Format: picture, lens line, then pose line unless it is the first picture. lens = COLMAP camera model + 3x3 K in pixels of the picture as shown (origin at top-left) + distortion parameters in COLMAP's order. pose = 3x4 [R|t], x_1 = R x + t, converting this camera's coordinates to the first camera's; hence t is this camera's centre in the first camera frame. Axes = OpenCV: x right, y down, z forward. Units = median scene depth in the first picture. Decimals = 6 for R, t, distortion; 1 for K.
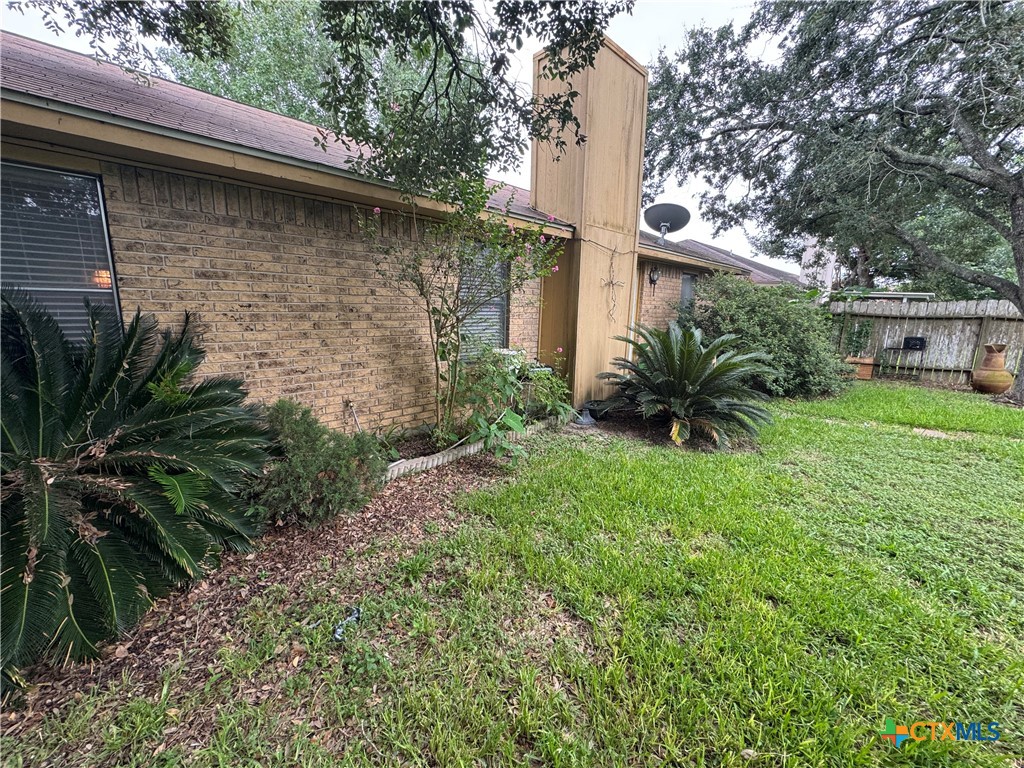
lens RADIAL K [[410.2, 0, 514.7], [0, 410.2, 383.3], [0, 0, 1]] dist [-0.003225, -0.000277]
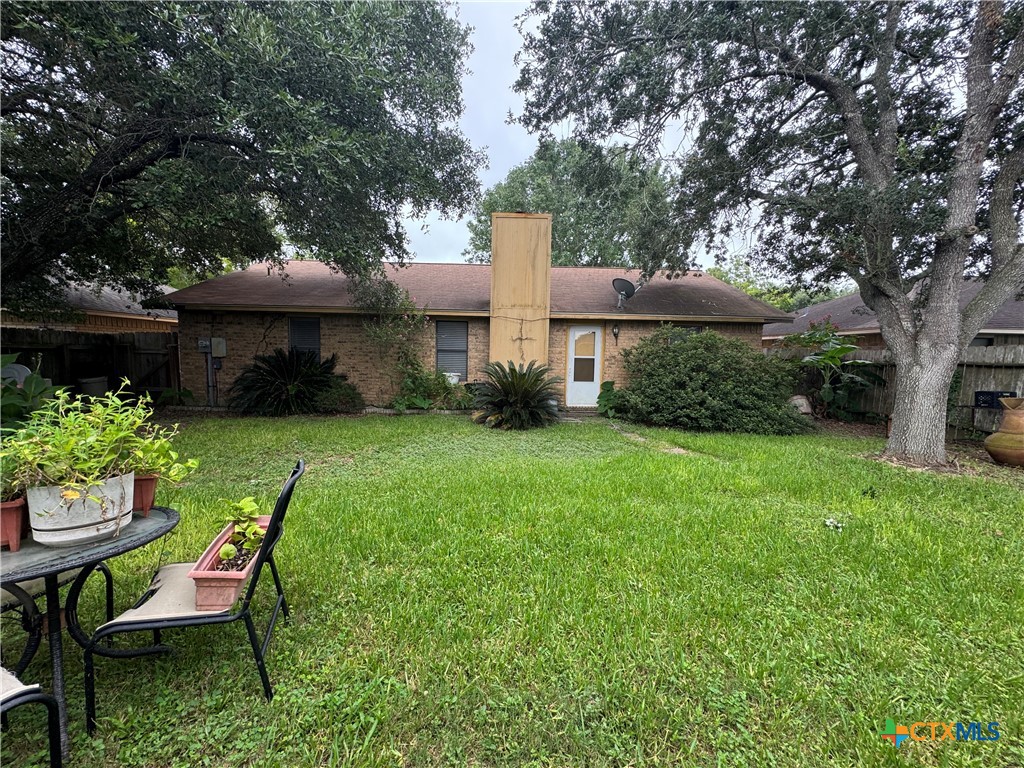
lens RADIAL K [[410.2, 0, 511.6], [0, 410.2, 381.8], [0, 0, 1]] dist [-0.003225, -0.000277]
pose [[0.718059, 0.037948, -0.694947, 0.920824], [-0.134713, 0.987207, -0.085287, 0.054066], [0.682820, 0.154859, 0.713985, -0.136786]]
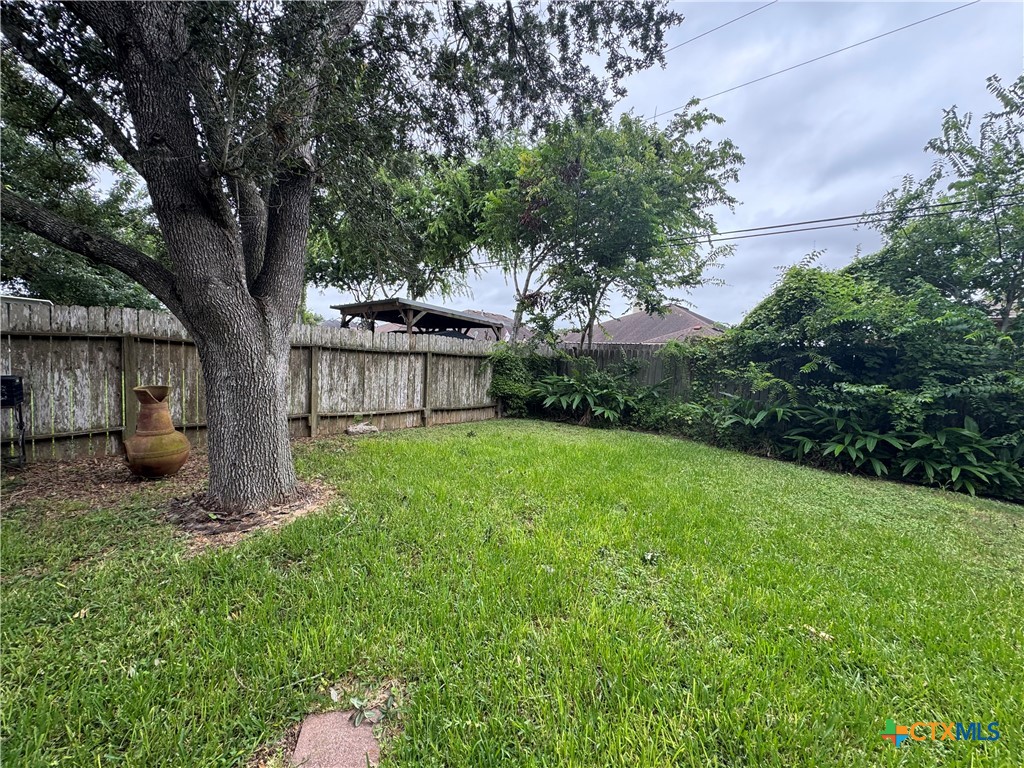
lens RADIAL K [[410.2, 0, 506.1], [0, 410.2, 385.3], [0, 0, 1]] dist [-0.003225, -0.000277]
pose [[-0.024730, -0.091524, 0.995496, 0.553181], [0.134862, 0.986392, 0.094037, -0.075497], [-0.990556, 0.136580, -0.012051, 0.476844]]
